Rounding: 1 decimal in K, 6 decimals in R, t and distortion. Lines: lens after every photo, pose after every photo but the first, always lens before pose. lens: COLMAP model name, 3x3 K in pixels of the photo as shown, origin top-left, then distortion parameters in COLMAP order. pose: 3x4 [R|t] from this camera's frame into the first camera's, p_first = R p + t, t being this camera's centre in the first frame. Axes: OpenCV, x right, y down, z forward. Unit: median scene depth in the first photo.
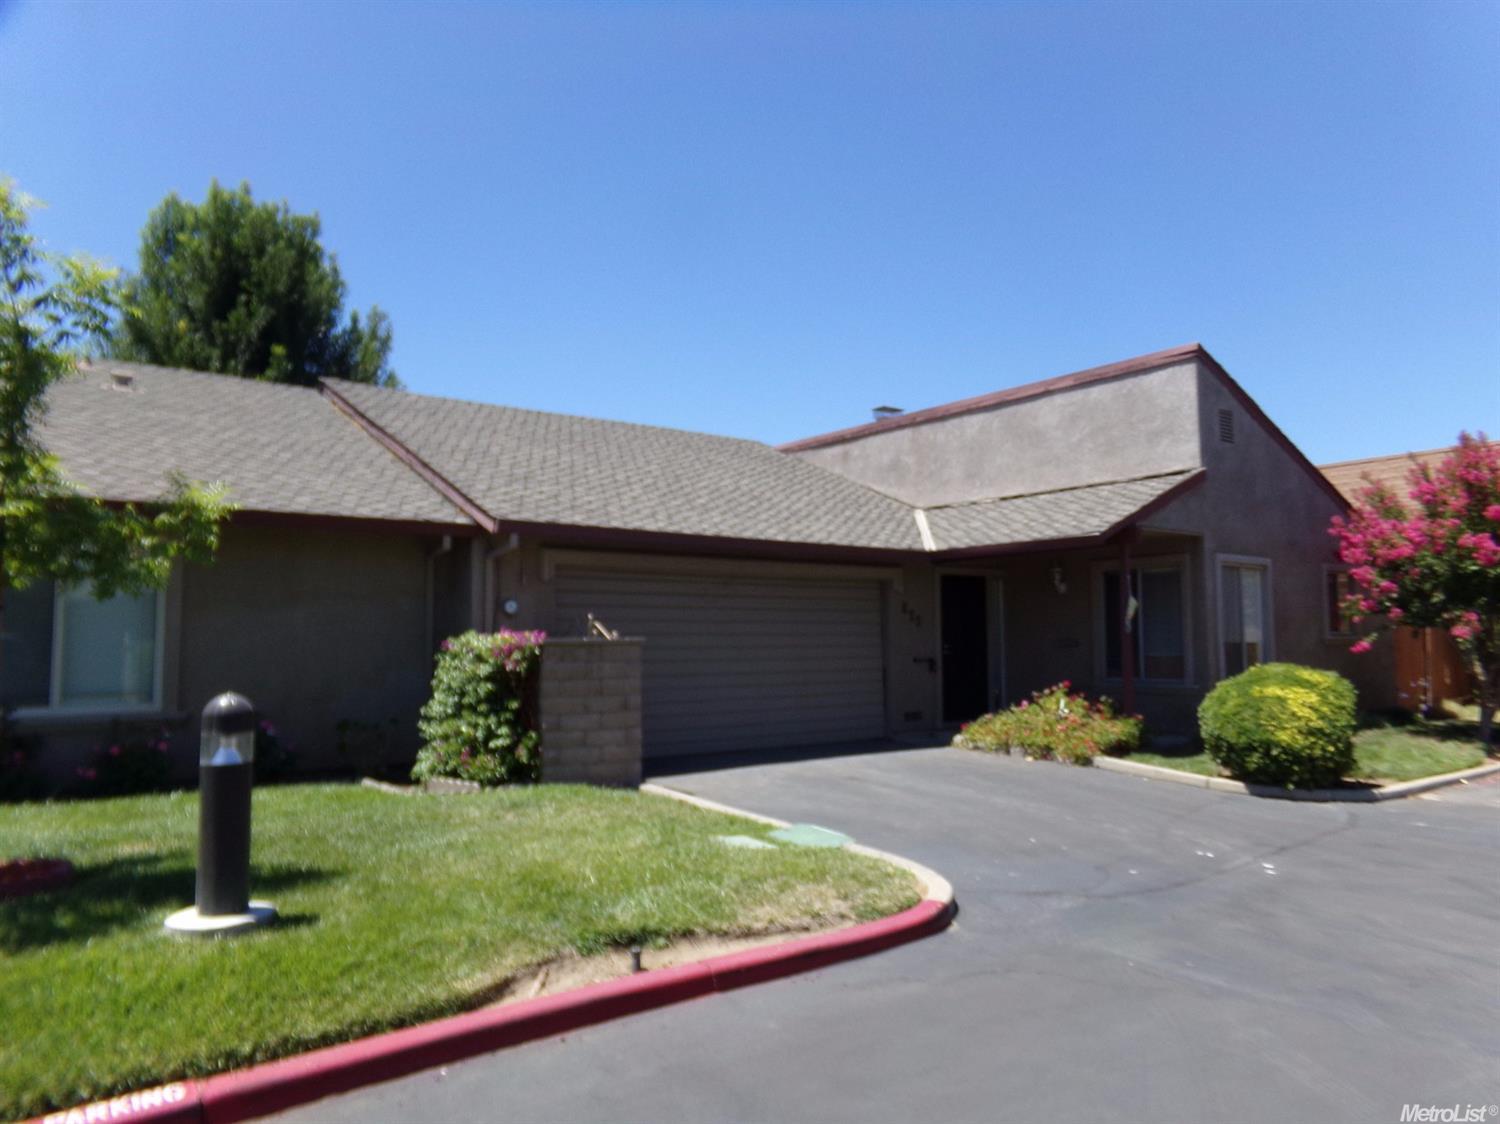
lens RADIAL K [[1029.0, 0, 753.4], [0, 1029.0, 570.2], [0, 0, 1]] dist [-0.079013, 0.118698]
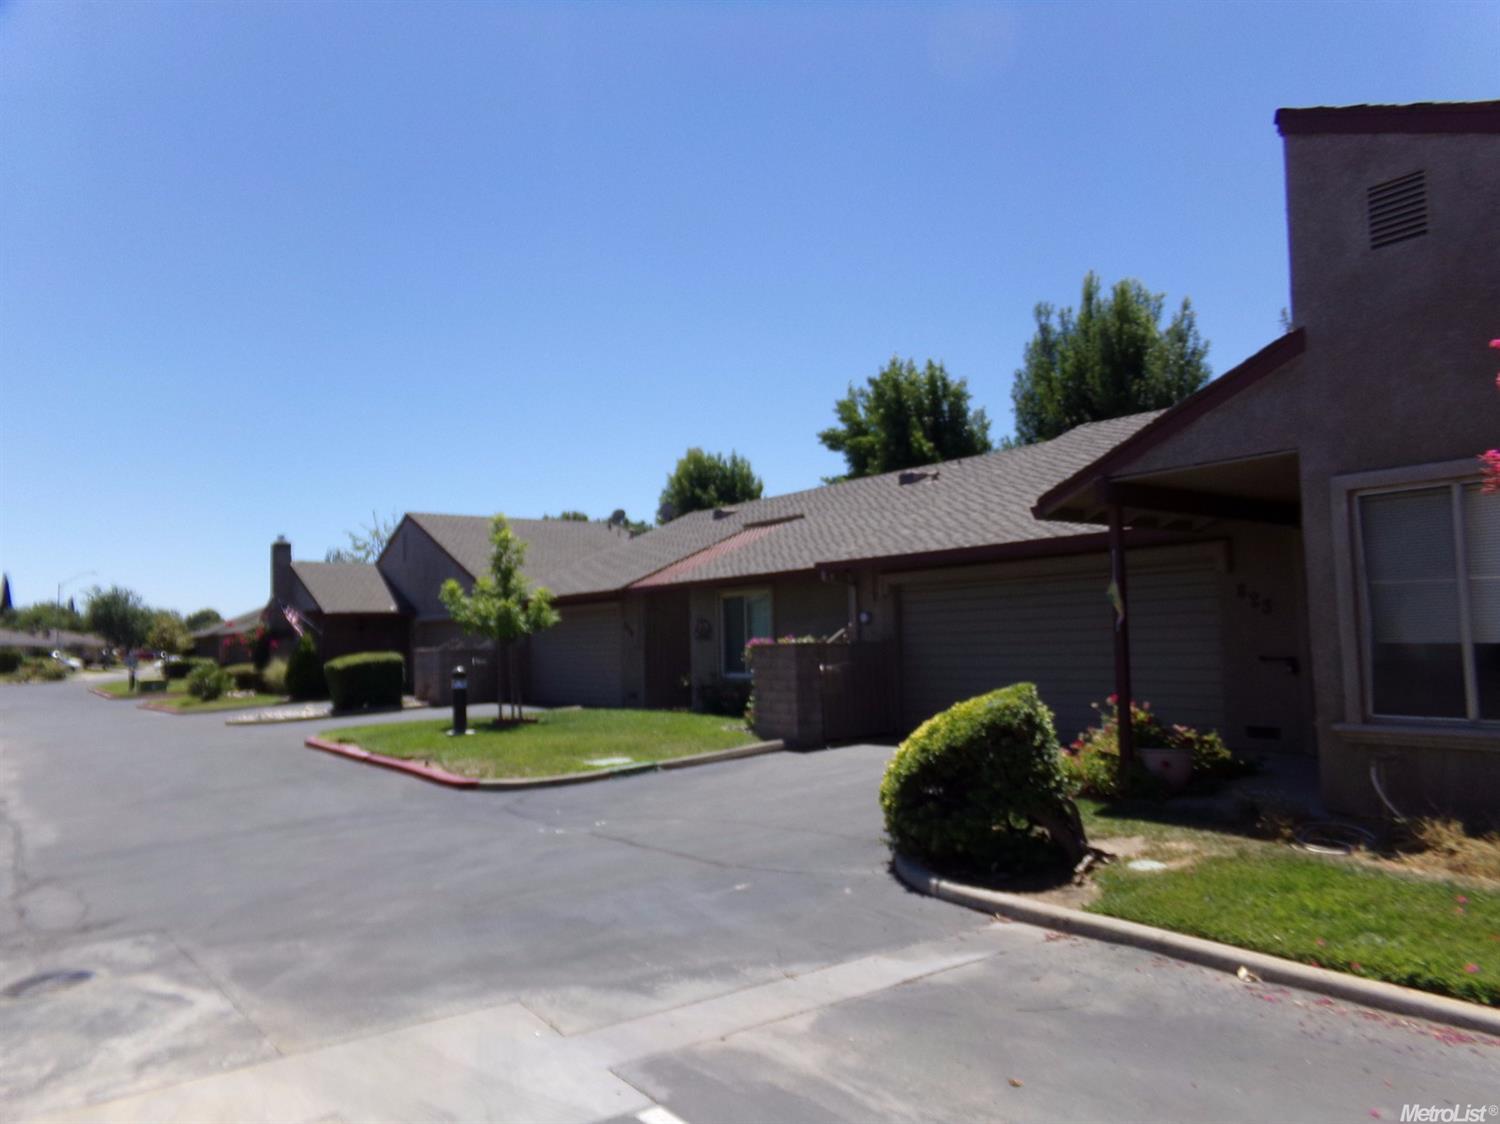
lens RADIAL K [[1029.0, 0, 753.4], [0, 1029.0, 570.2], [0, 0, 1]] dist [-0.079013, 0.118698]
pose [[-0.012870, -0.062466, -0.997964, 1.366746], [0.096074, 0.993352, -0.063417, 0.052246], [0.995291, -0.096694, -0.006784, 0.968889]]
